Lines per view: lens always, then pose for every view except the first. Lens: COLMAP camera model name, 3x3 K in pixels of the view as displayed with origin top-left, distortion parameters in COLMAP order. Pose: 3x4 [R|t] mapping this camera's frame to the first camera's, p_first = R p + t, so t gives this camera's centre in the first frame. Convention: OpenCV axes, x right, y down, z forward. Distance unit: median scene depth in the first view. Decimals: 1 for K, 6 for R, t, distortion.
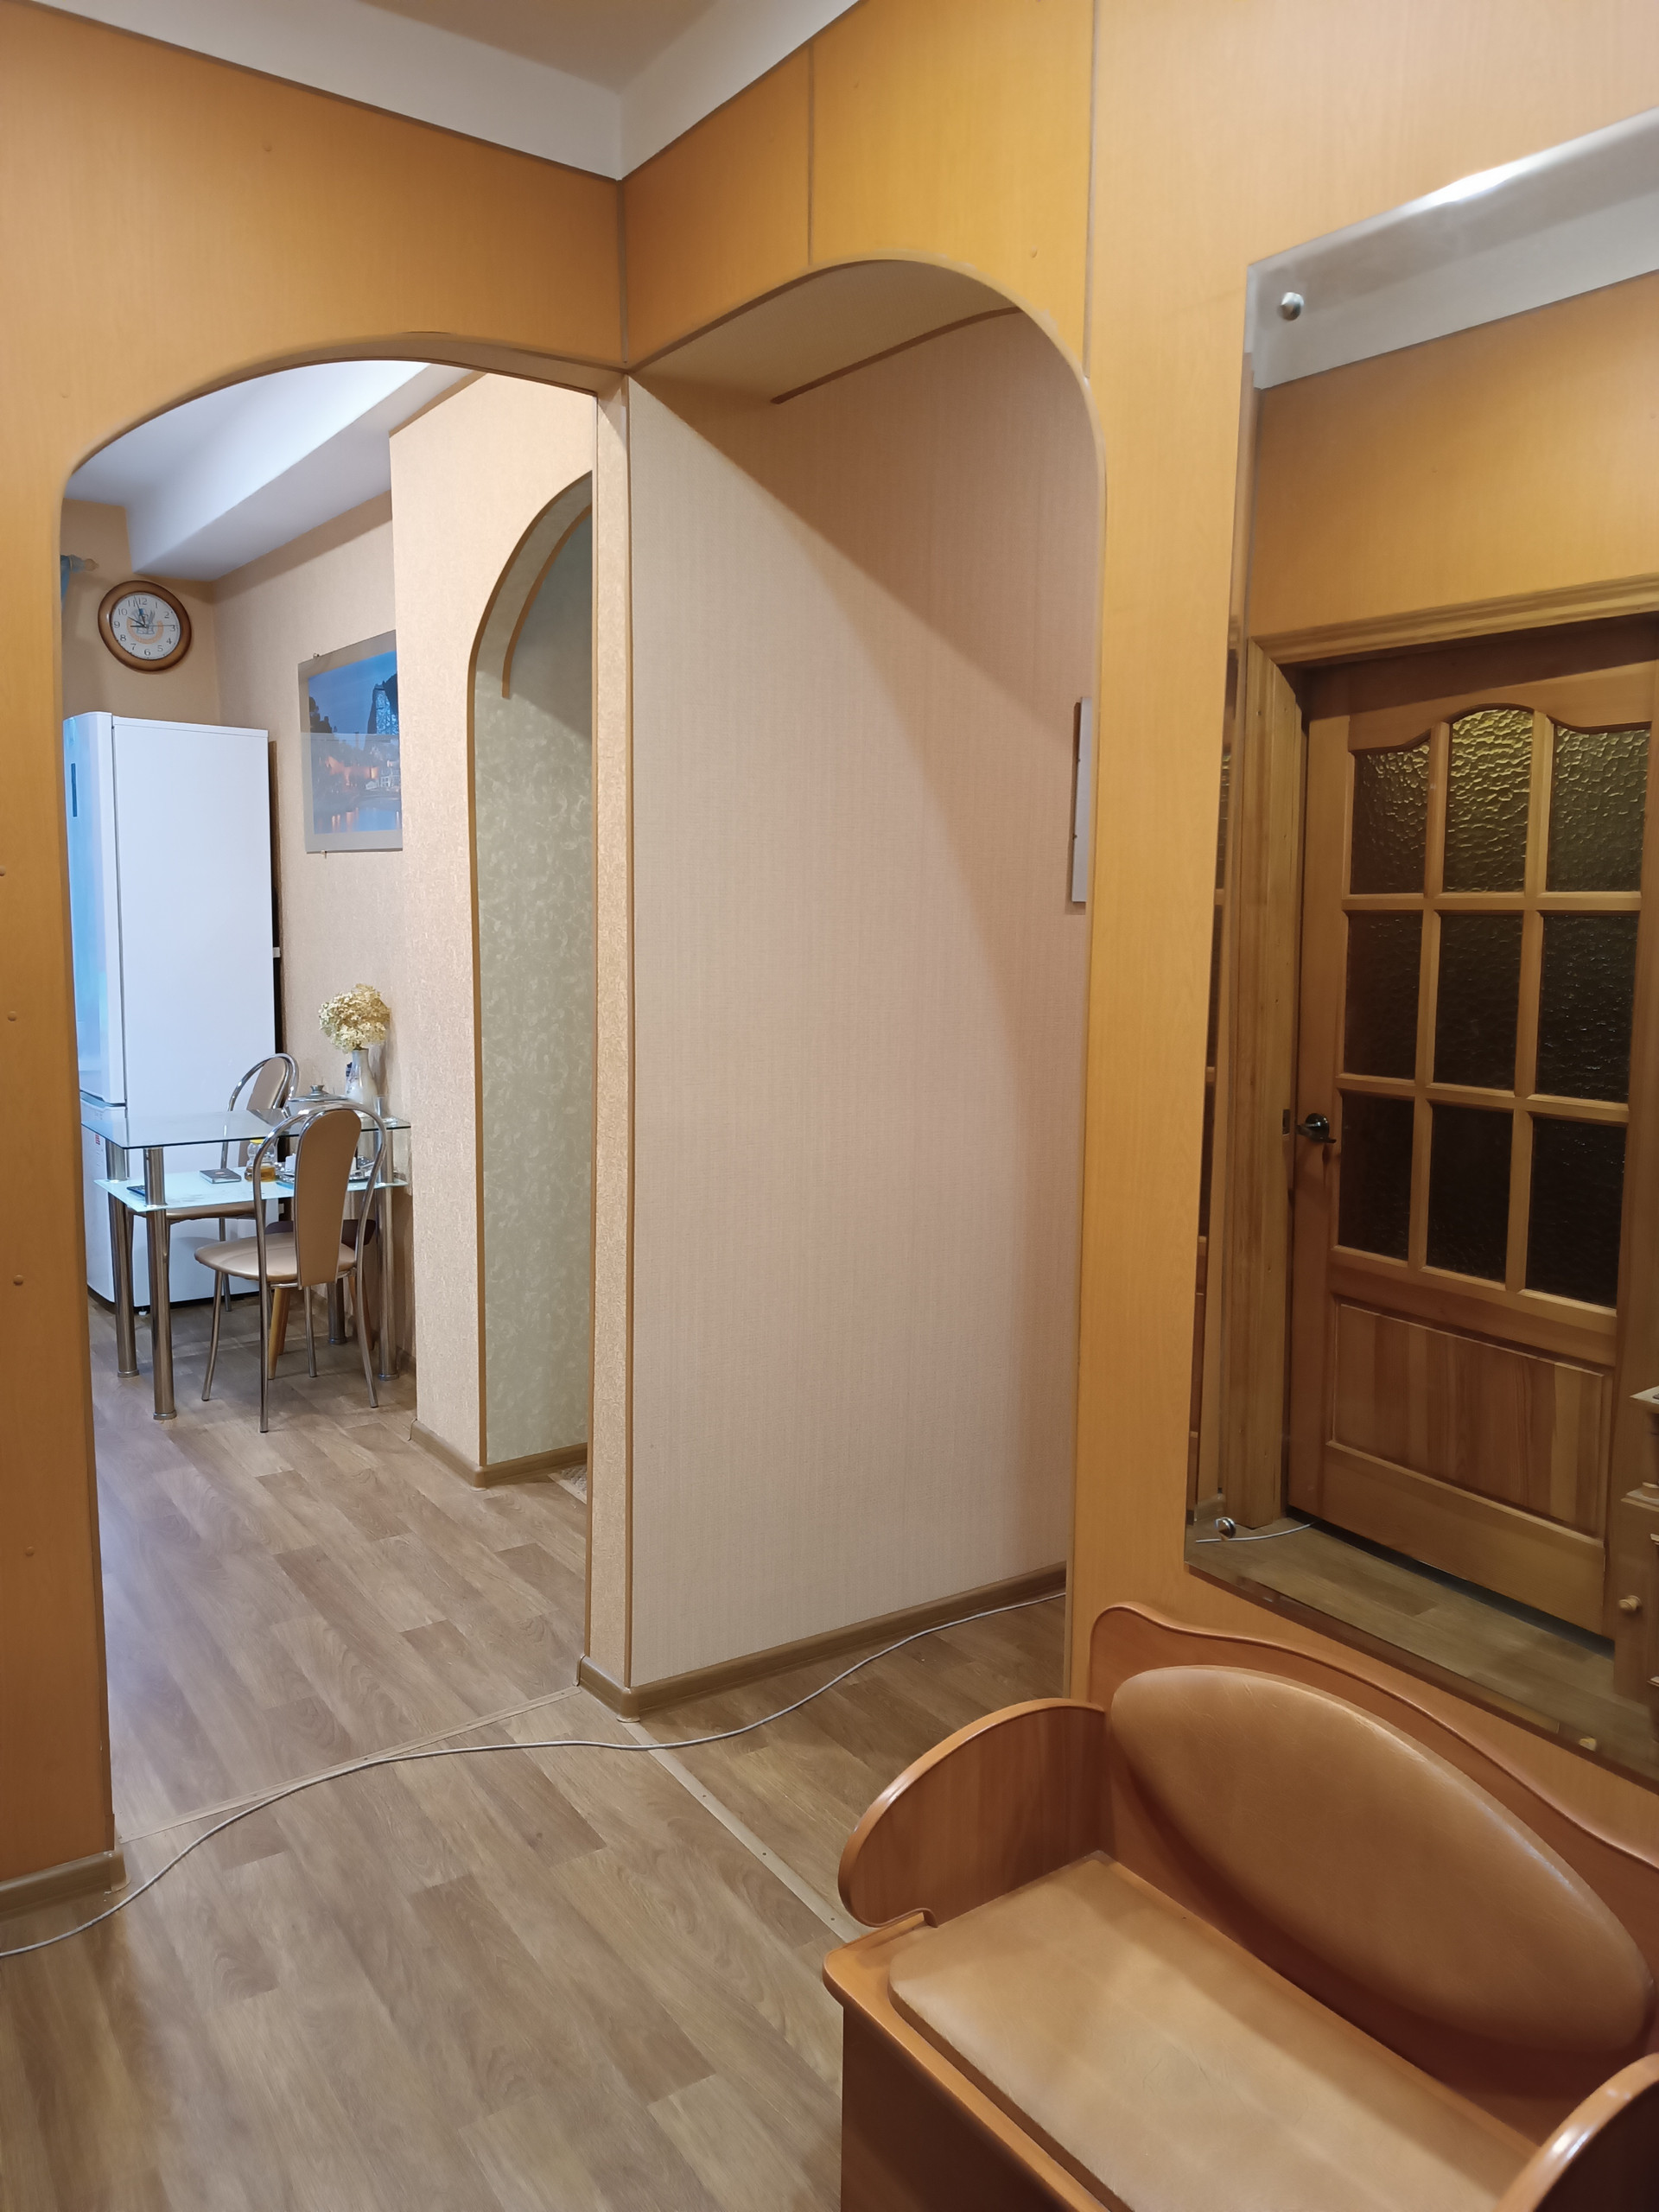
lens RADIAL K [[1580.0, 0, 828.6], [0, 1580.0, 1097.8], [0, 0, 1]] dist [0.030153, -0.014053]
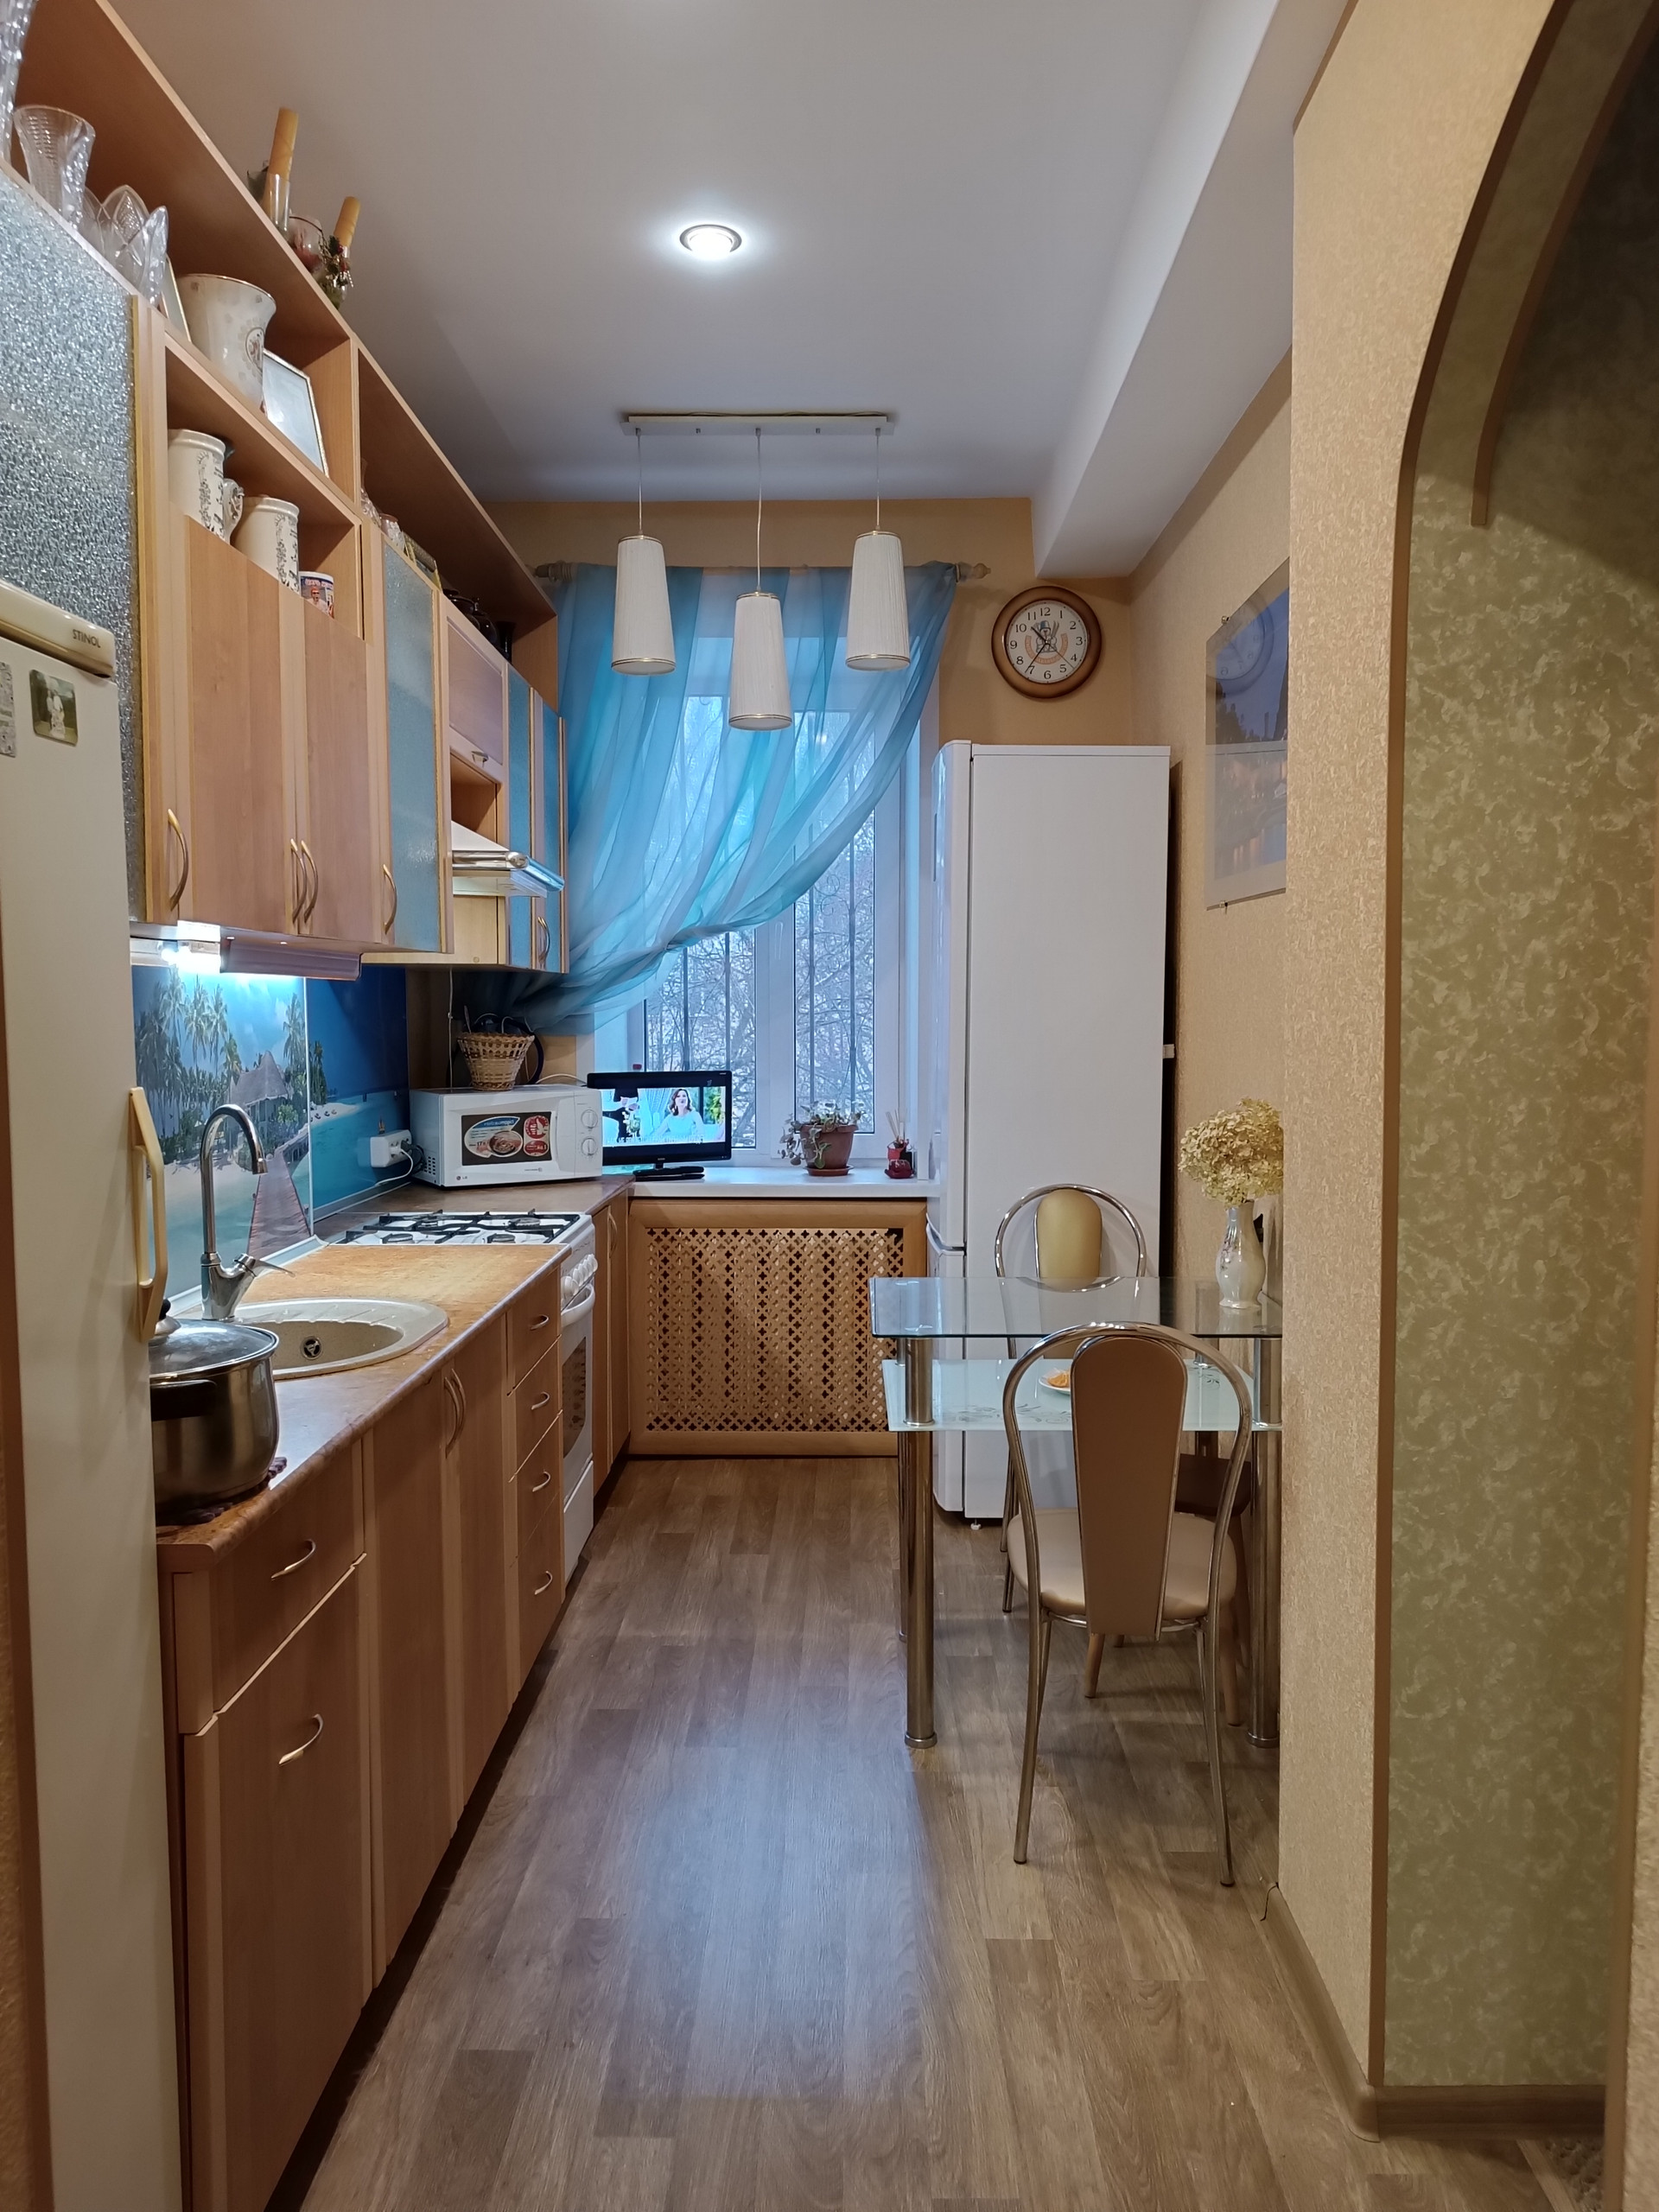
lens RADIAL K [[1580.0, 0, 838.4], [0, 1580.0, 1108.0], [0, 0, 1]] dist [0.030153, -0.014053]
pose [[0.809967, 0.023275, -0.586013, -0.070735], [-0.058807, 0.997399, -0.041667, -0.041092], [0.583519, 0.068210, 0.809230, 0.490051]]
